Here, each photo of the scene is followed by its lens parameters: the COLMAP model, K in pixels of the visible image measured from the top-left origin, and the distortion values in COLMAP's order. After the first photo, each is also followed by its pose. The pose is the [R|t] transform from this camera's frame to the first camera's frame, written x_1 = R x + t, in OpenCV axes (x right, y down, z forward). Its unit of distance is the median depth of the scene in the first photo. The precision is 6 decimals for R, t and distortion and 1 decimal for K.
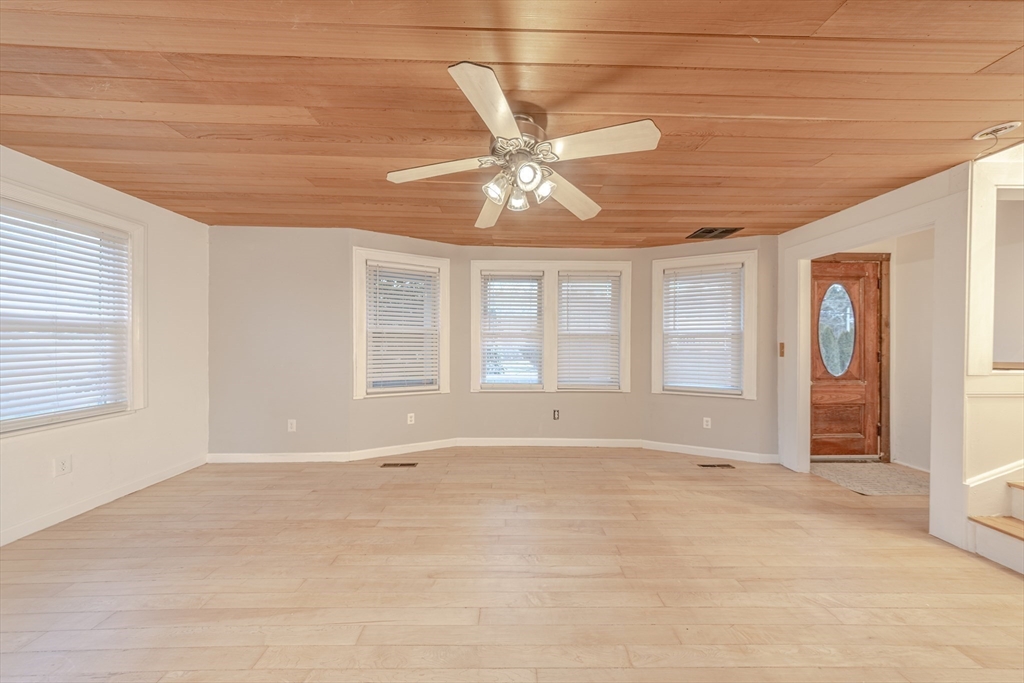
lens RADIAL K [[295.1, 0, 521.3], [0, 295.1, 341.3], [0, 0, 1]] dist [-0.002238, -0.000473]
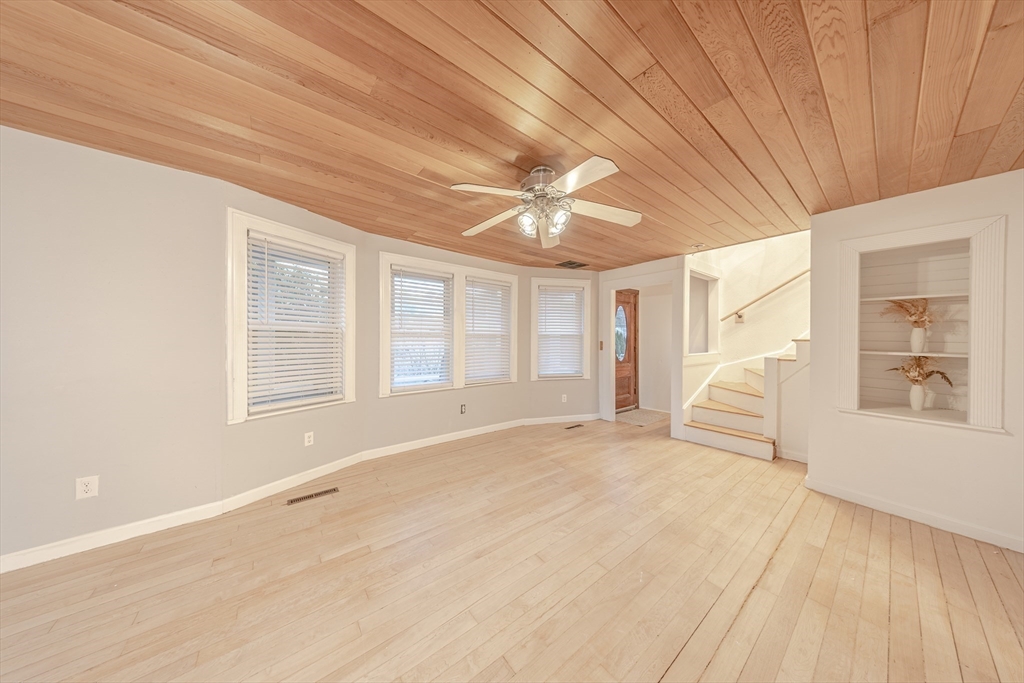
lens RADIAL K [[295.1, 0, 520.0], [0, 295.1, 341.4], [0, 0, 1]] dist [-0.002238, -0.000473]
pose [[0.795090, -0.005191, 0.606469, -0.437265], [0.001104, 0.999974, 0.007111, -0.006754], [-0.606490, -0.004984, 0.795075, 0.018685]]
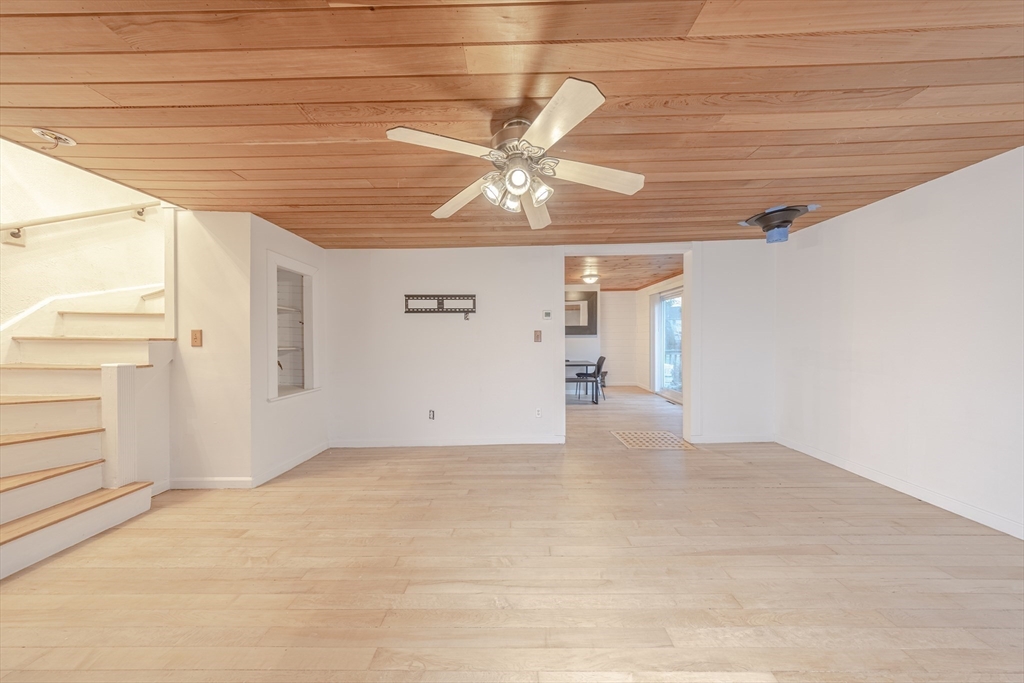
lens RADIAL K [[295.1, 0, 508.8], [0, 295.1, 338.1], [0, 0, 1]] dist [-0.002238, -0.000473]
pose [[-0.997160, 0.001365, 0.075306, -0.027675], [0.001513, 0.999997, 0.001905, -0.005223], [-0.075304, 0.002013, -0.997159, 1.031687]]
